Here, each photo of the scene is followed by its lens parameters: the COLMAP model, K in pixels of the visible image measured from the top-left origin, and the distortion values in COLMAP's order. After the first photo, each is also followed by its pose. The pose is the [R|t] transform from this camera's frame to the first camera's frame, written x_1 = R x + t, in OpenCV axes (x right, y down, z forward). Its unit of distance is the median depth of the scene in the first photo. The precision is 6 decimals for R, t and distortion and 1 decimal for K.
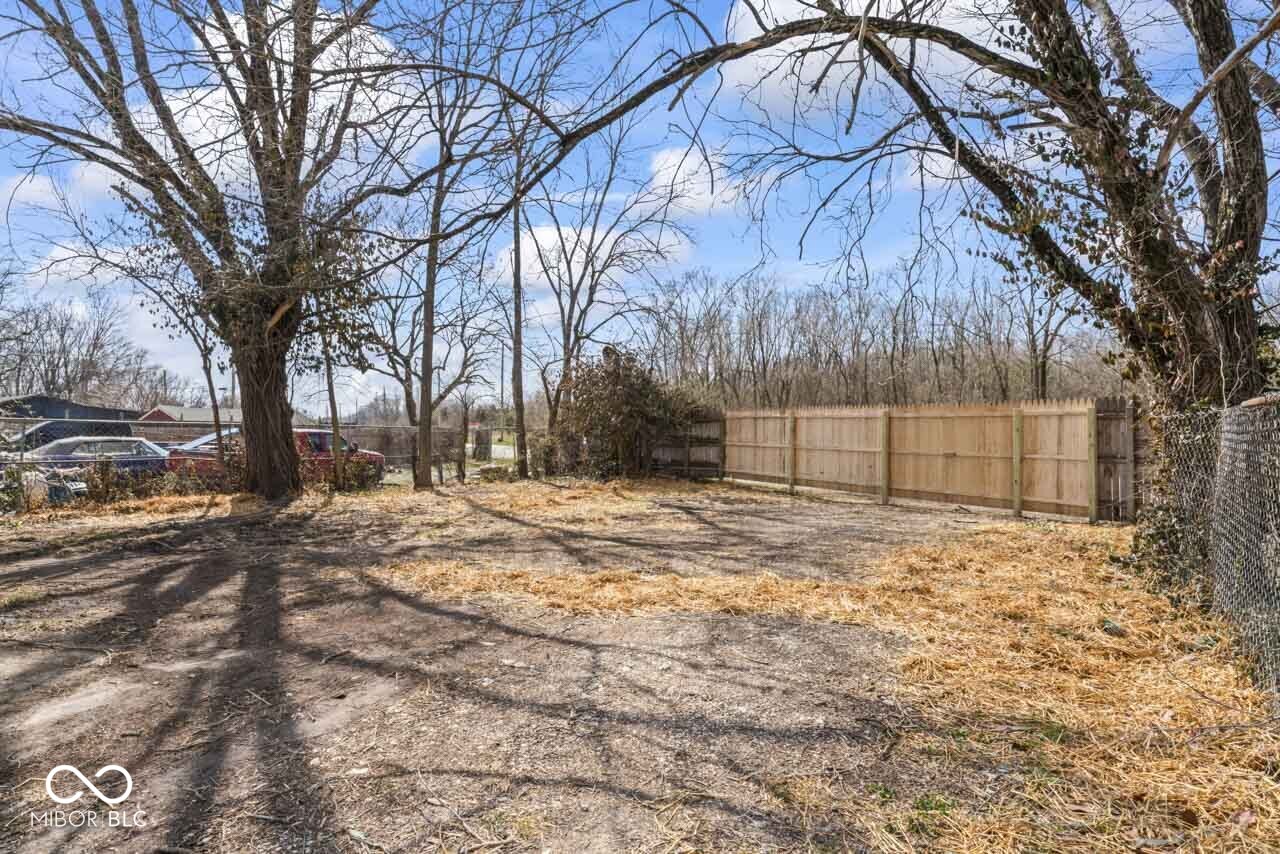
lens RADIAL K [[623.4, 0, 639.1], [0, 623.4, 426.1], [0, 0, 1]] dist [0.002252, 0.001015]
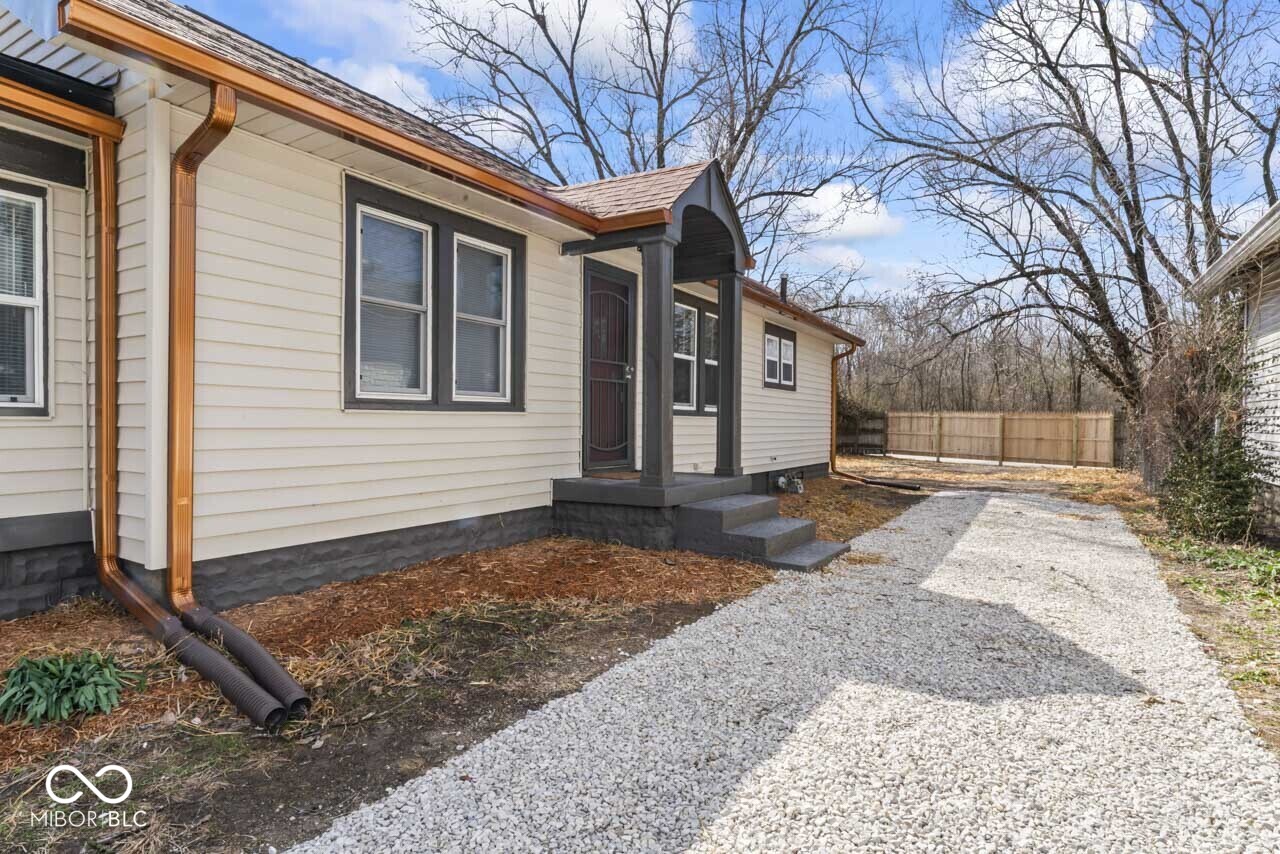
lens RADIAL K [[694.4, 0, 641.2], [0, 694.4, 428.4], [0, 0, 1]] dist [-0.000222, -0.001303]
pose [[0.999451, 0.000149, 0.033129, -0.720655], [-0.000906, 0.999739, 0.022843, -0.030061], [-0.033117, -0.022860, 0.999190, -0.989104]]
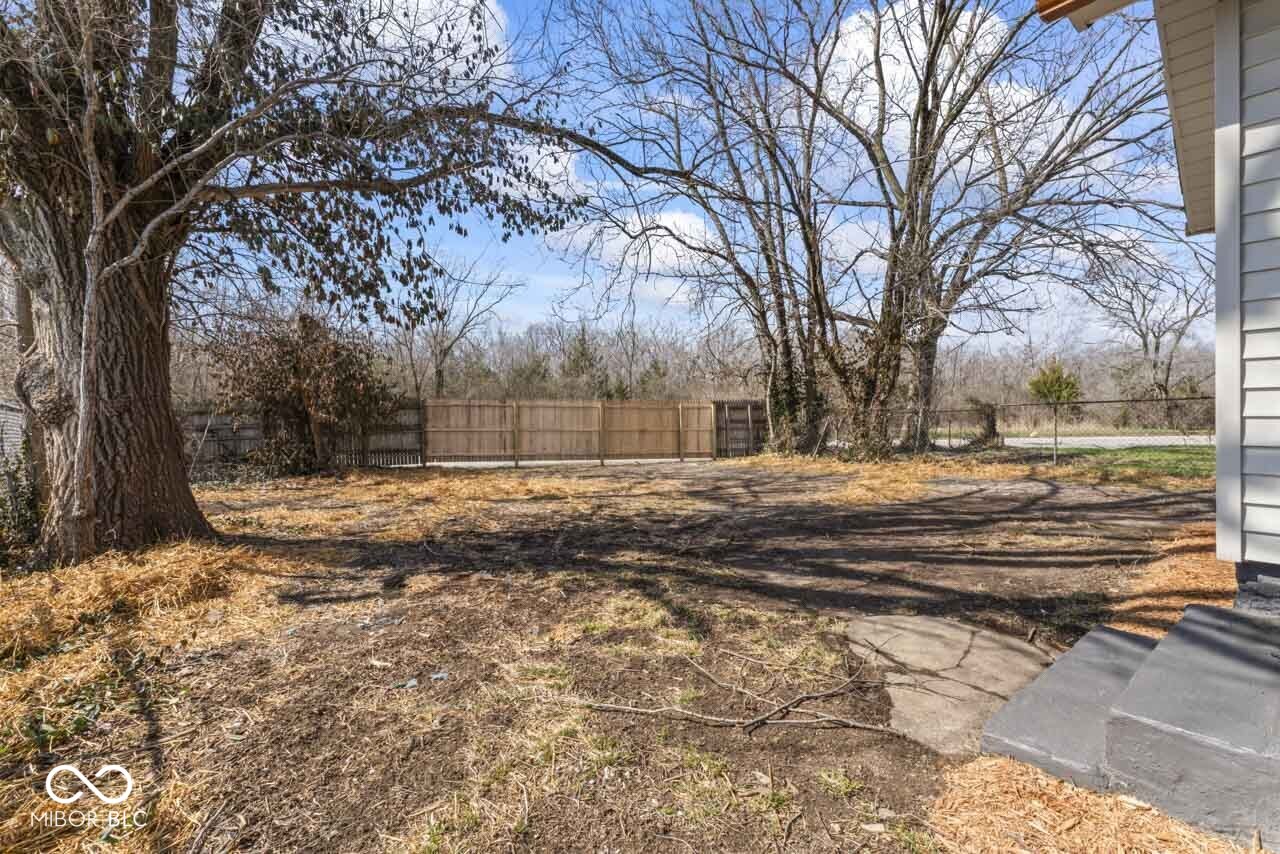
lens RADIAL K [[577.4, 0, 642.3], [0, 577.4, 425.5], [0, 0, 1]] dist [-0.005001, -0.000304]
pose [[0.309654, -0.010704, 0.950789, -0.874781], [0.002471, 0.999942, 0.010452, 0.015440], [-0.950846, -0.000887, 0.309663, 0.468004]]
